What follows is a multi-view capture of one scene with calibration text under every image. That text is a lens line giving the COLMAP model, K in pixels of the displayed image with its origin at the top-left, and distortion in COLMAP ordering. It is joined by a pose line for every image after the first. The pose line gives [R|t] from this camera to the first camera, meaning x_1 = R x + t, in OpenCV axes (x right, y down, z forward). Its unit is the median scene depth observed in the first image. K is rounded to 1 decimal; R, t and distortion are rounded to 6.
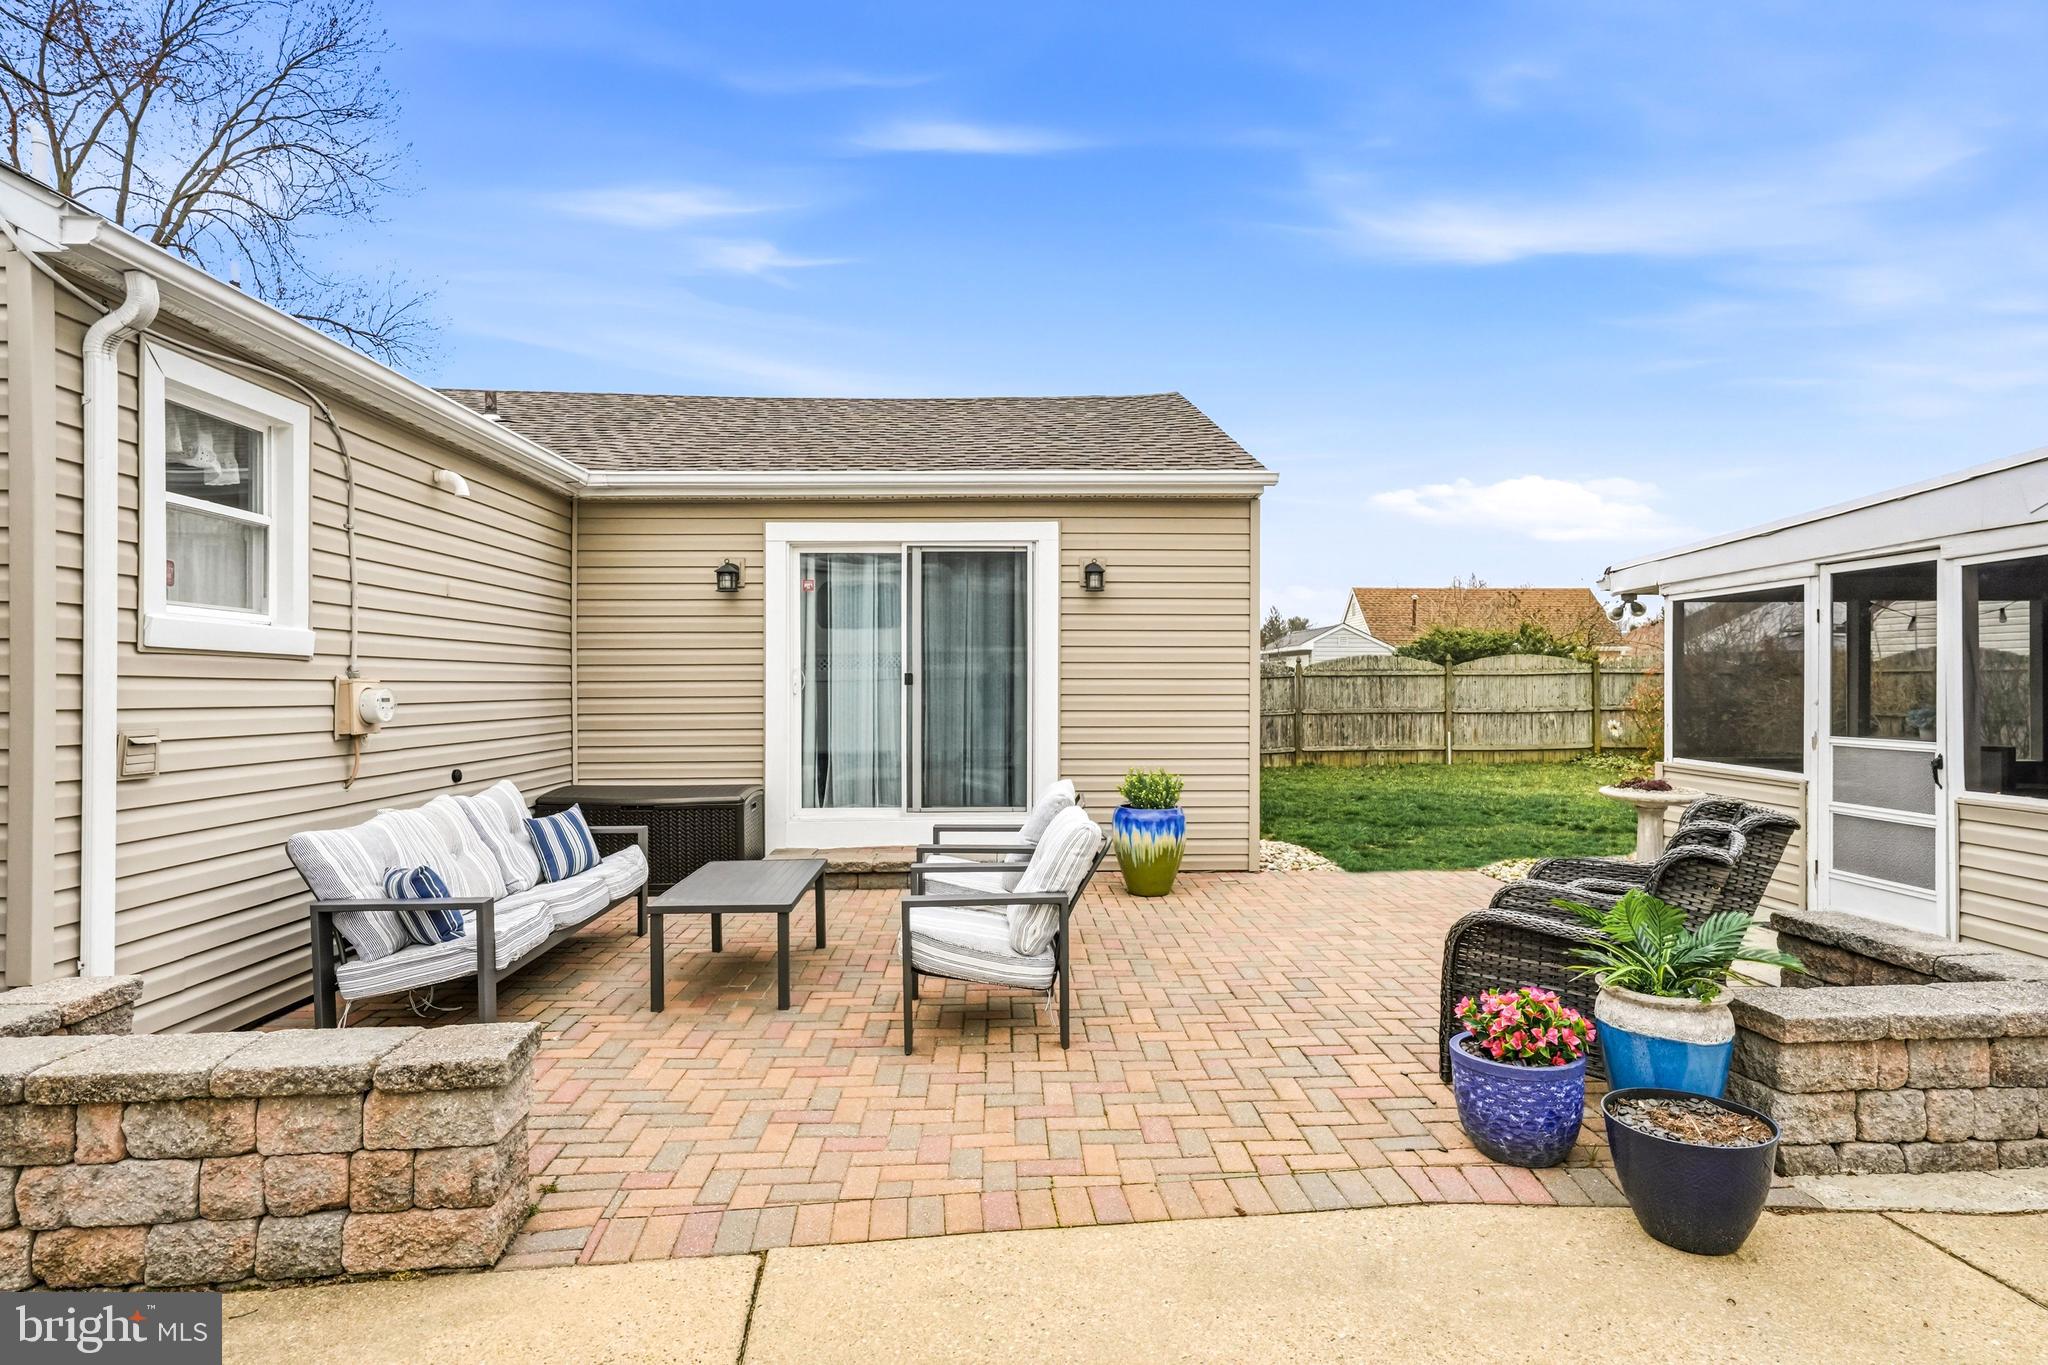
lens RADIAL K [[1078.1, 0, 1030.0], [0, 1078.1, 687.9], [0, 0, 1]] dist [0.011667, -0.000429]
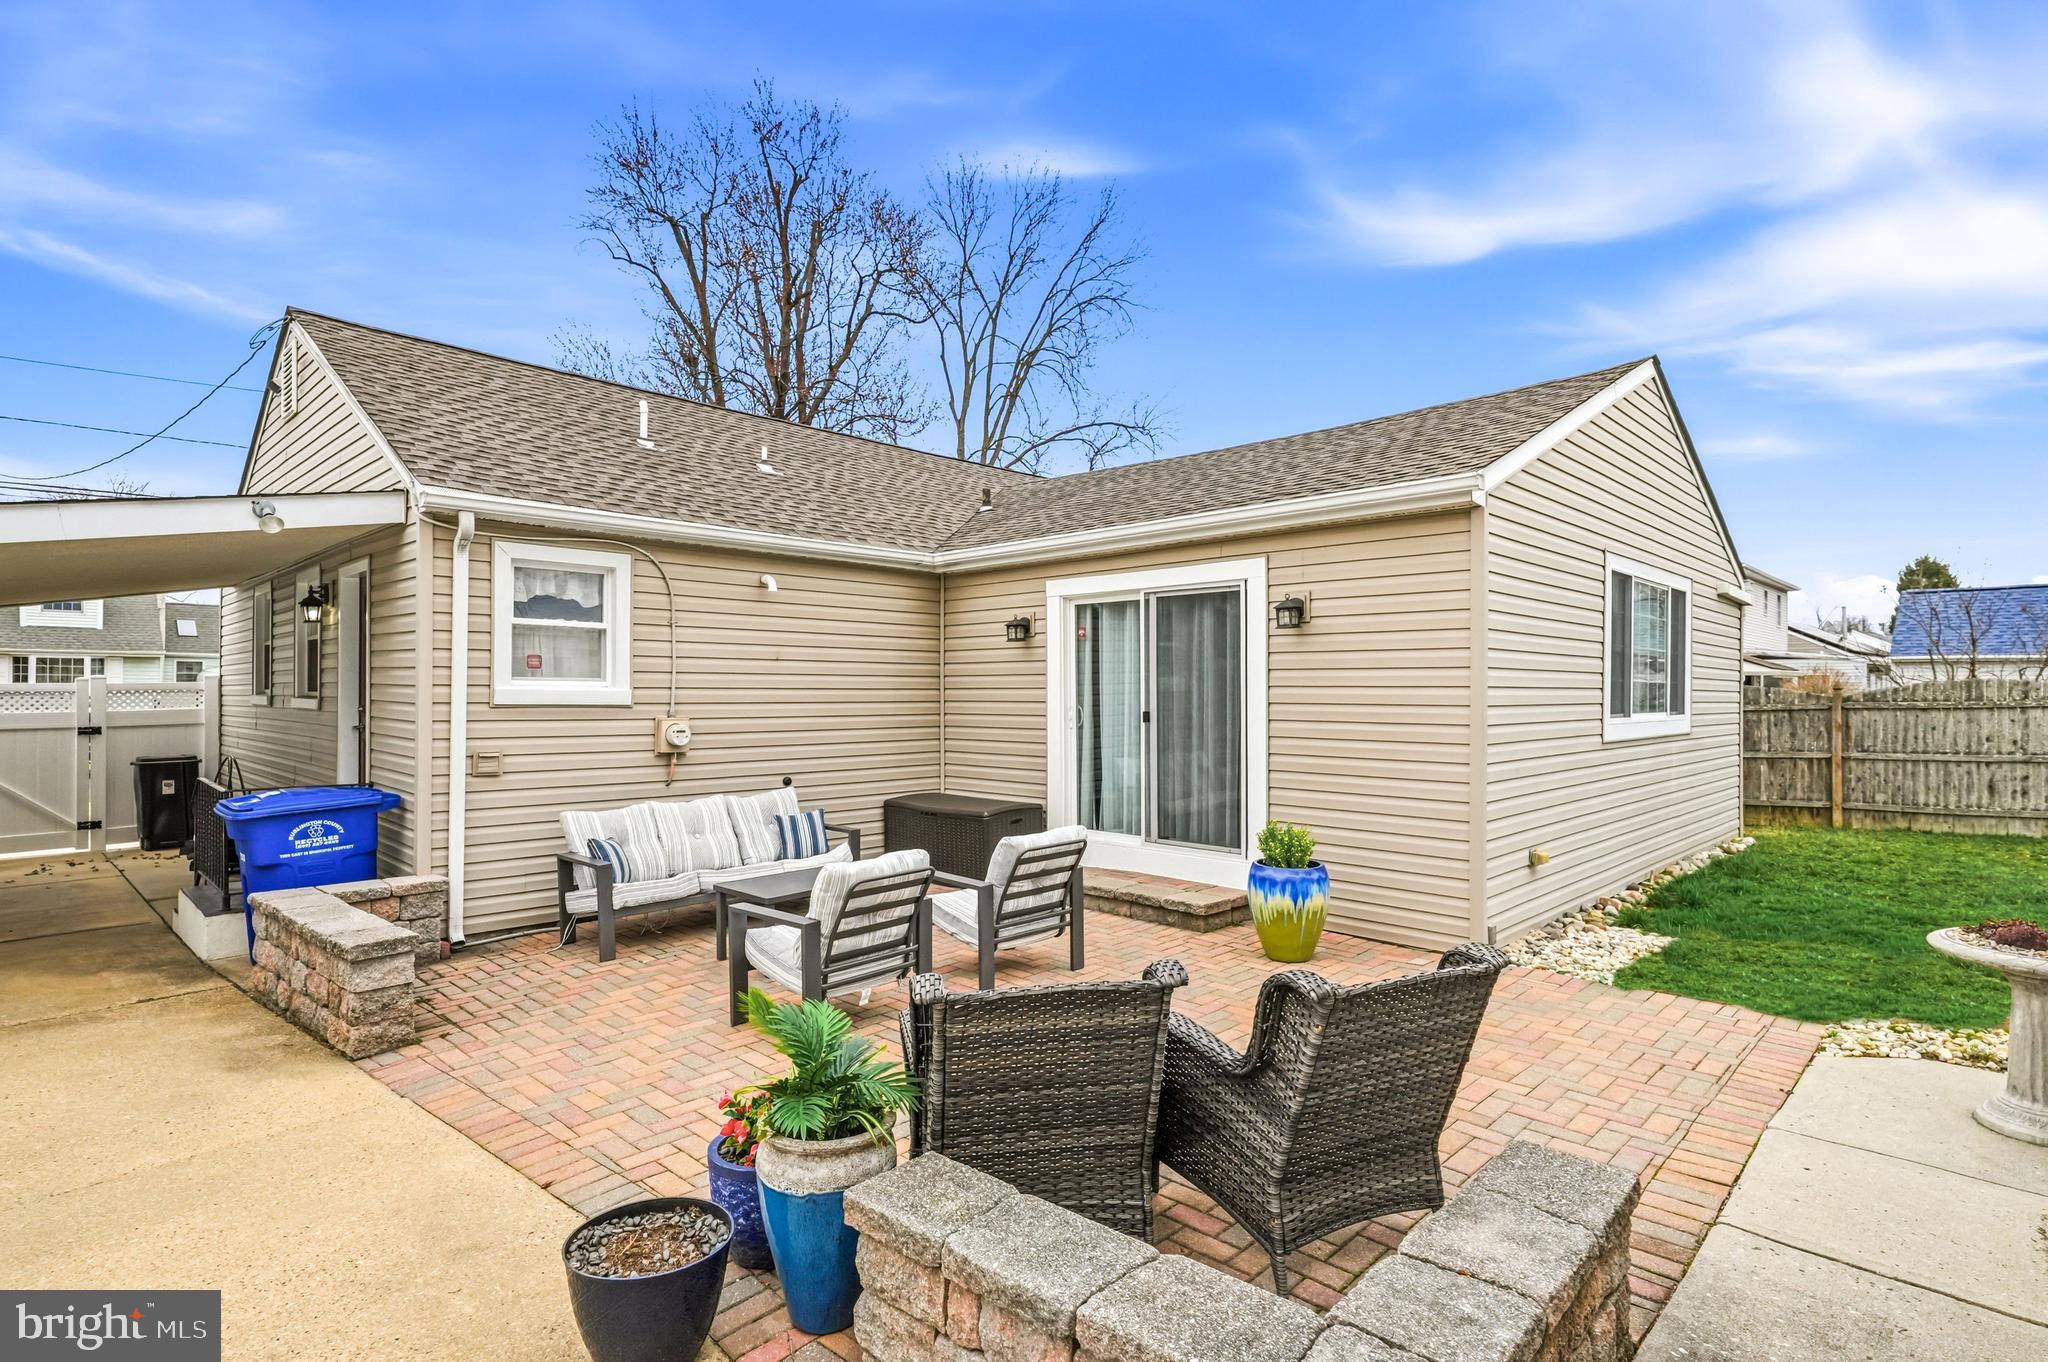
lens RADIAL K [[1018.3, 0, 1038.9], [0, 1018.3, 693.1], [0, 0, 1]] dist [0.006277, 0.002733]
pose [[0.695671, 0.005200, -0.718342, 0.541326], [-0.006433, 0.999979, 0.001008, -0.032112], [0.718332, 0.003920, 0.695690, 0.223334]]
